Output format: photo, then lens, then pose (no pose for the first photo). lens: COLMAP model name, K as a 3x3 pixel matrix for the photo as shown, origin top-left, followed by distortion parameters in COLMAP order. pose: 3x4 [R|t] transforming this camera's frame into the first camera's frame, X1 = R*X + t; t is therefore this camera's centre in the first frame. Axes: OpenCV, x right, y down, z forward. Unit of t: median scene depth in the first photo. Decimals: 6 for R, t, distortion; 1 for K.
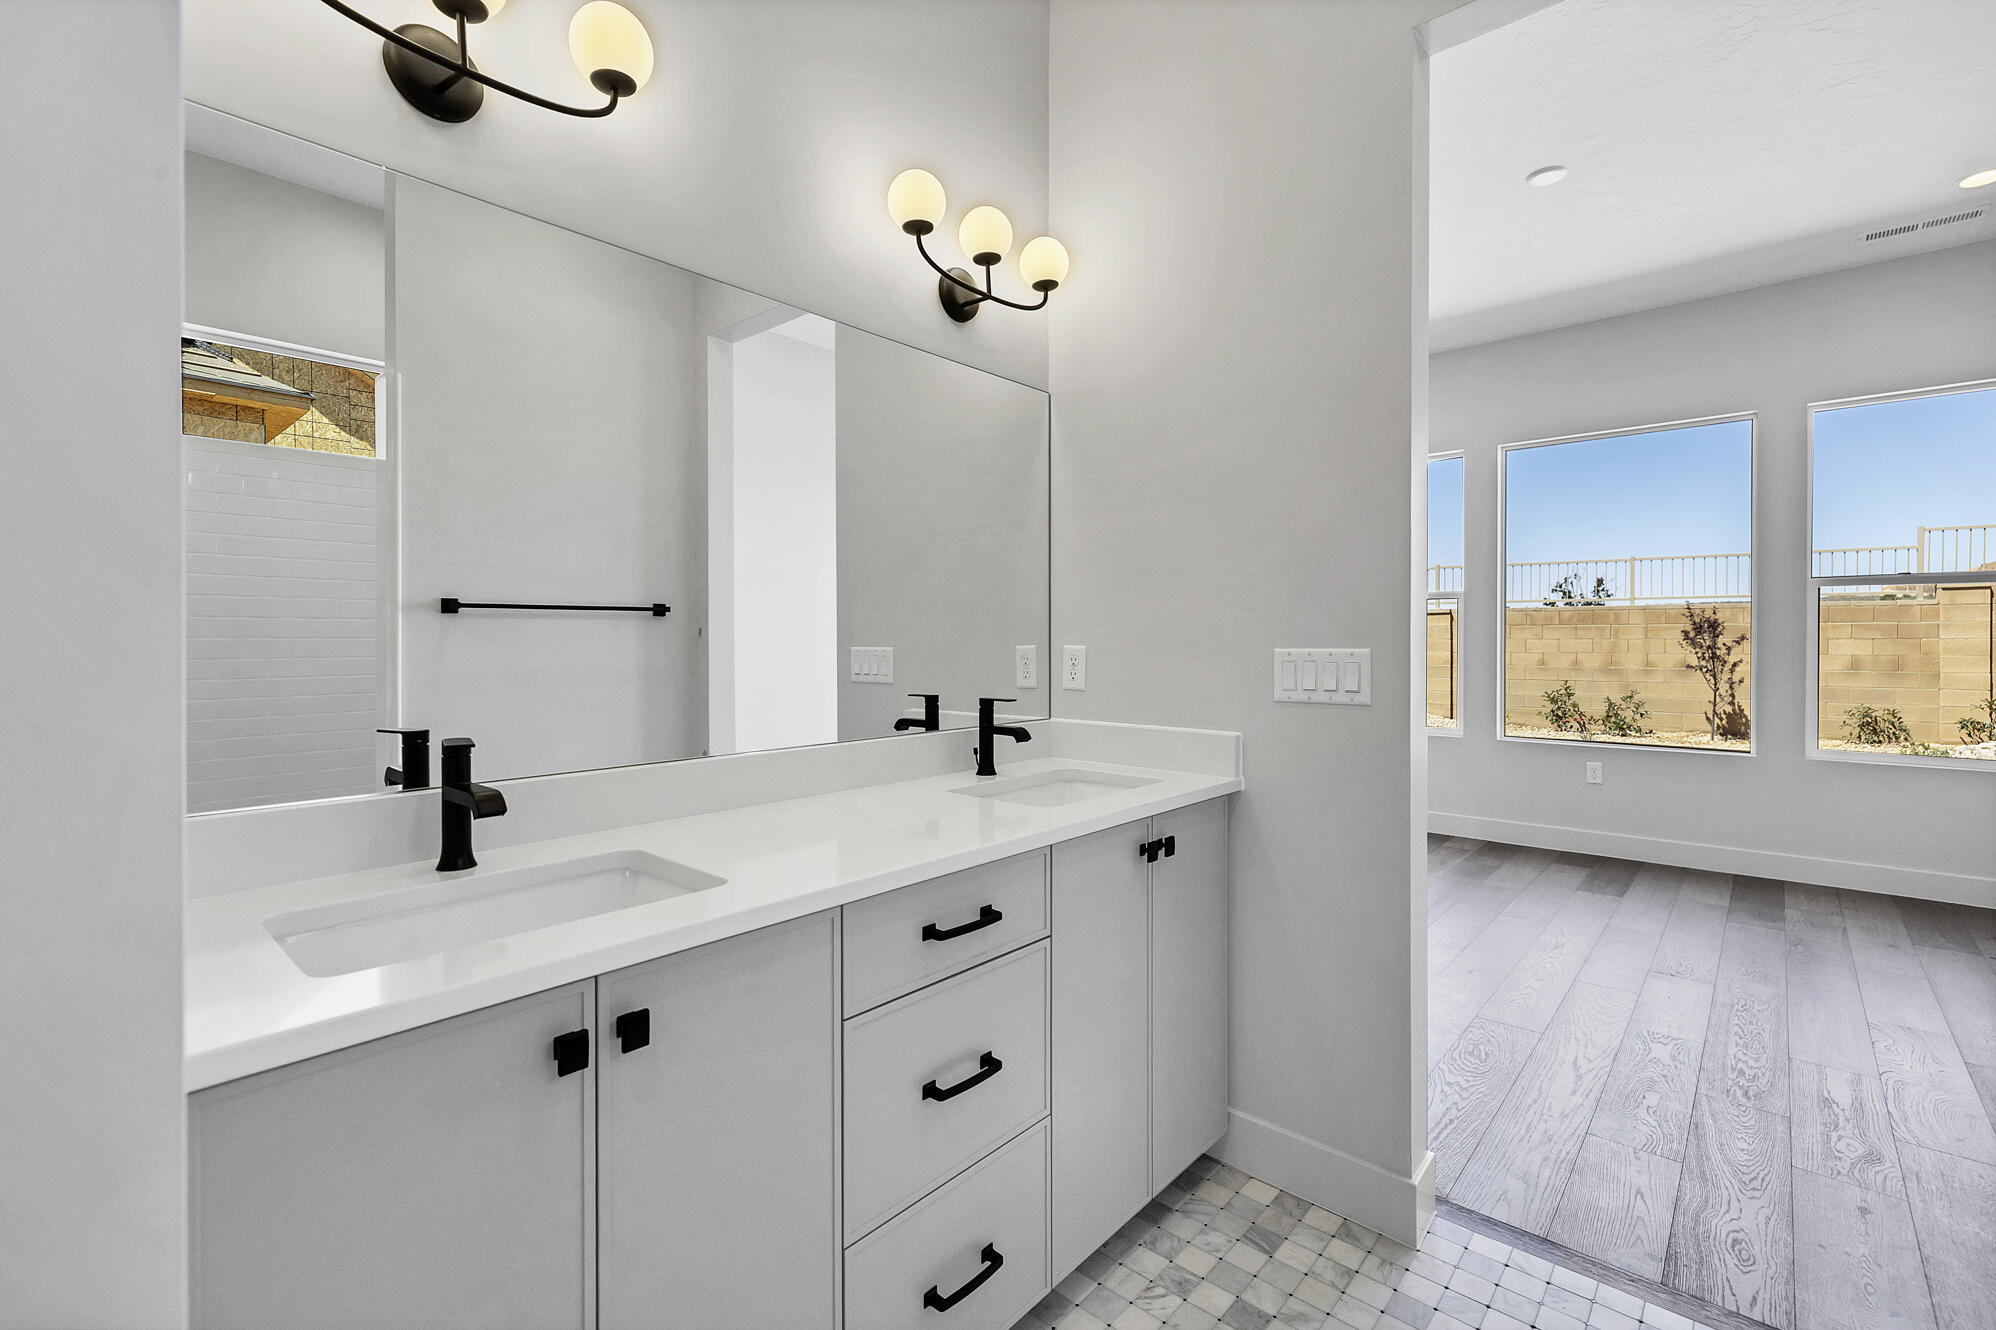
lens RADIAL K [[880.3, 0, 994.4], [0, 880.3, 645.1], [0, 0, 1]] dist [0.003935, 0.000110]
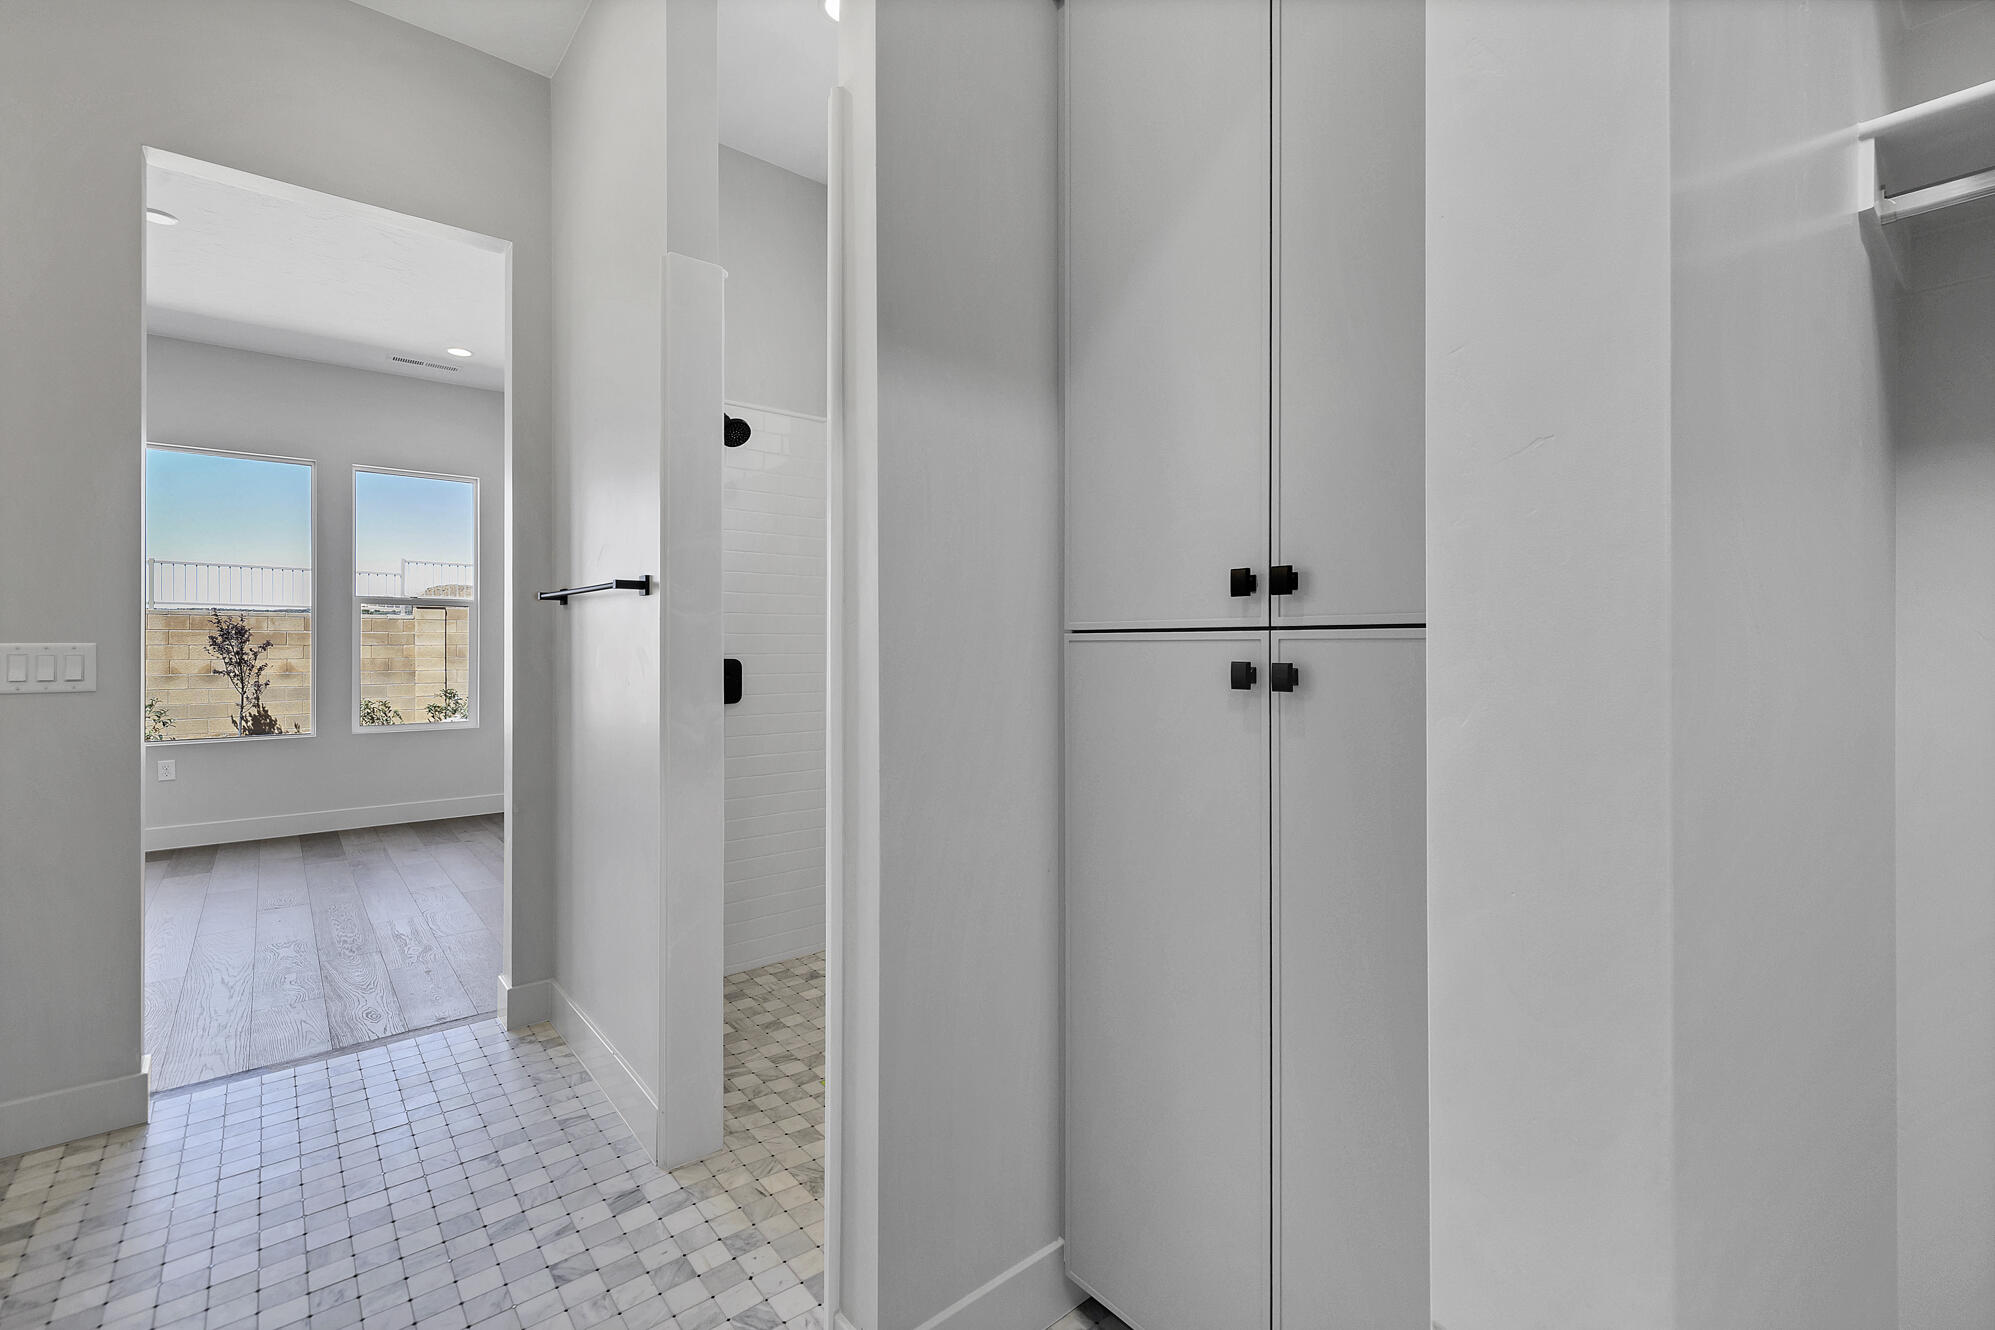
lens RADIAL K [[884.5, 0, 1008.4], [0, 884.5, 643.3], [0, 0, 1]] dist [-0.000716, -0.000389]
pose [[0.148889, 0.005845, 0.988837, -0.234877], [0.005203, 0.999964, -0.006695, 0.007902], [-0.988840, 0.006142, 0.148854, -0.159242]]
